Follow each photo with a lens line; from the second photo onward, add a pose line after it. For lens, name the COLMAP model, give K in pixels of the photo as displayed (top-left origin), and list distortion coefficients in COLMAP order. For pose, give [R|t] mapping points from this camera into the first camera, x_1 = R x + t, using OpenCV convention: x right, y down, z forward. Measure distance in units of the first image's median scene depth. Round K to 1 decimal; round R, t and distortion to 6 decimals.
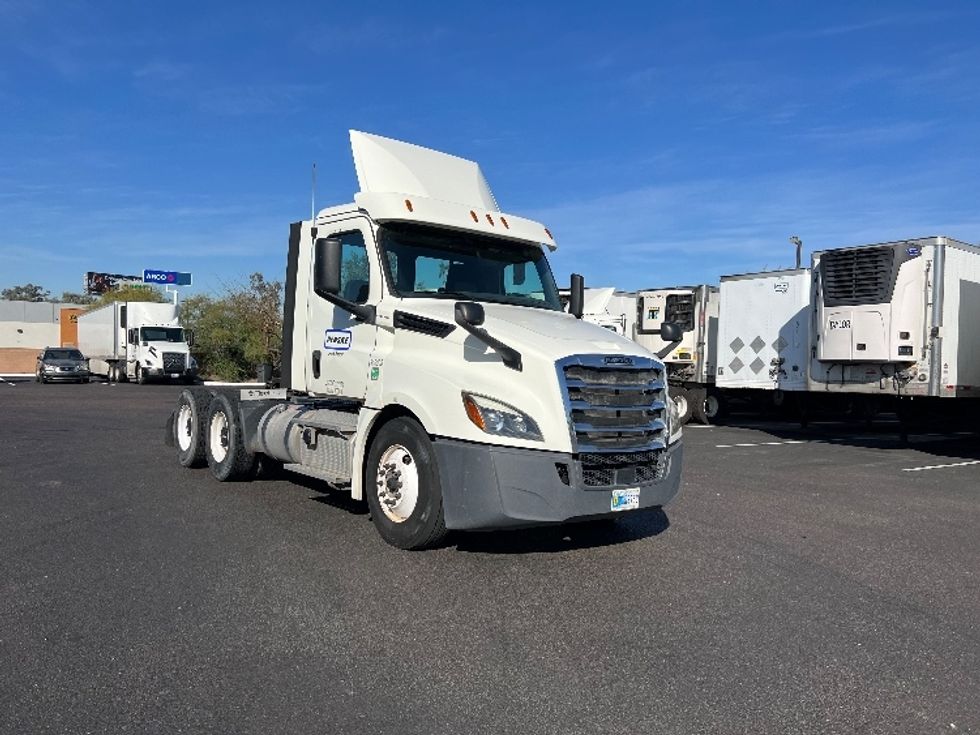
lens RADIAL K [[795.9, 0, 486.4], [0, 795.9, 371.9], [0, 0, 1]] dist [0.004777, -0.001113]
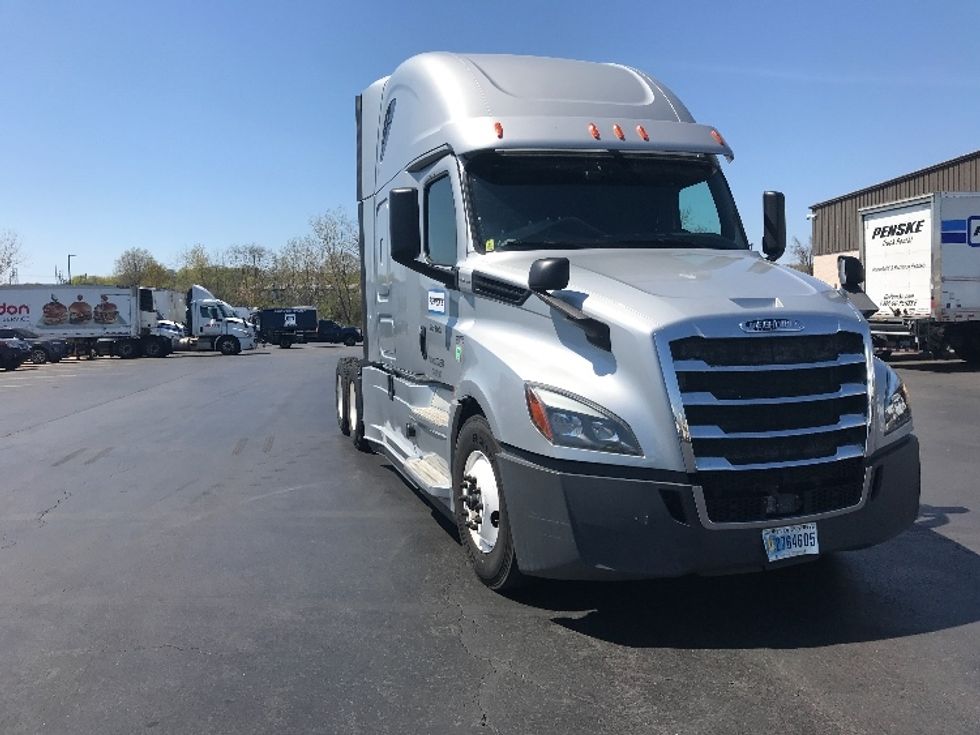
lens RADIAL K [[795.9, 0, 486.4], [0, 795.9, 371.9], [0, 0, 1]] dist [0.004777, -0.001113]
pose [[0.930982, -0.031490, -0.363705, 0.170874], [0.055395, 0.996922, 0.055481, -0.024280], [0.360838, -0.071799, 0.929861, 0.296617]]
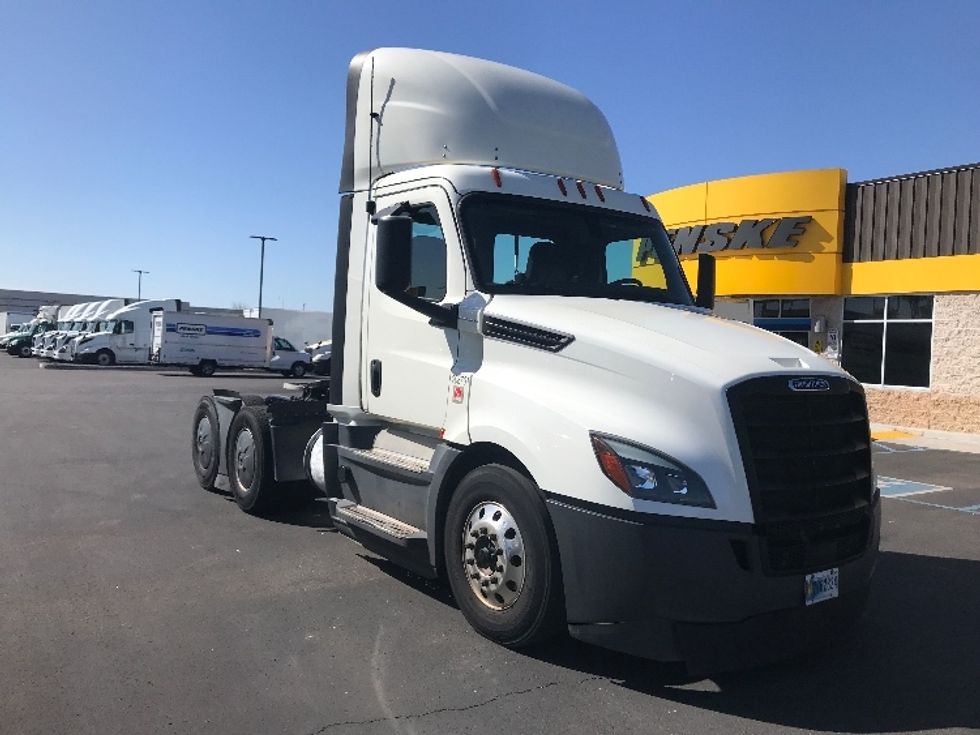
lens RADIAL K [[795.9, 0, 486.4], [0, 795.9, 371.9], [0, 0, 1]] dist [0.004777, -0.001113]
pose [[0.998991, 0.001525, -0.044895, -0.081472], [-0.000368, 0.999668, 0.025774, -0.041746], [0.044920, -0.025731, 0.998659, 0.270557]]
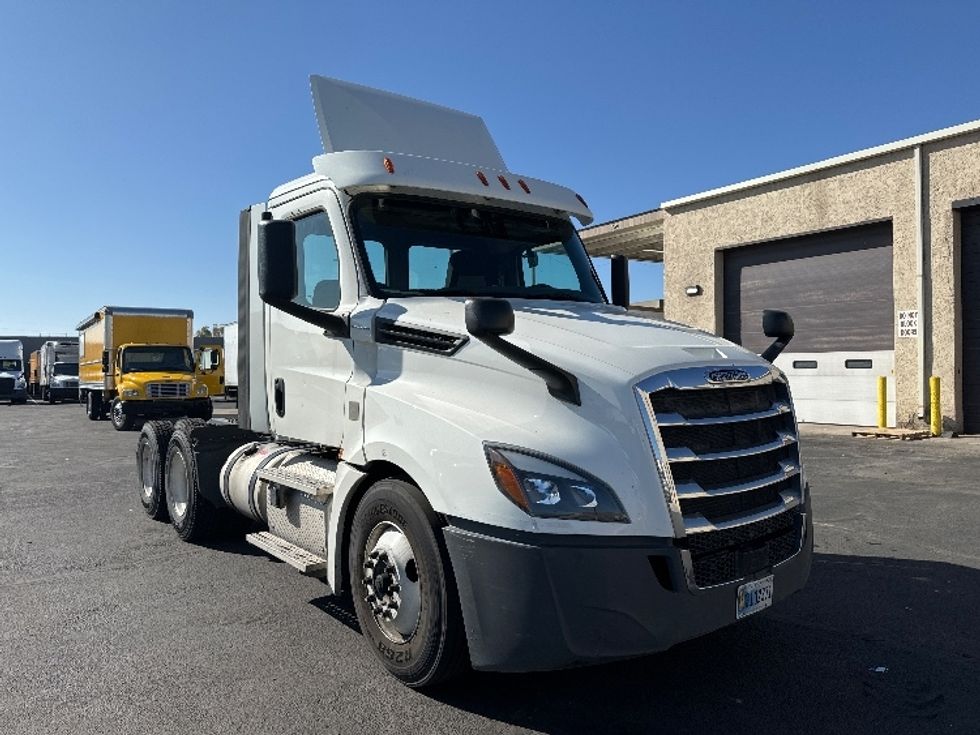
lens RADIAL K [[693.7, 0, 497.9], [0, 693.7, 367.1], [0, 0, 1]] dist [0.005964, 0.000392]
pose [[0.998439, -0.053984, 0.014363, -0.023367], [0.054046, 0.998531, -0.003955, -0.028410], [-0.014128, 0.004725, 0.999889, 0.418949]]
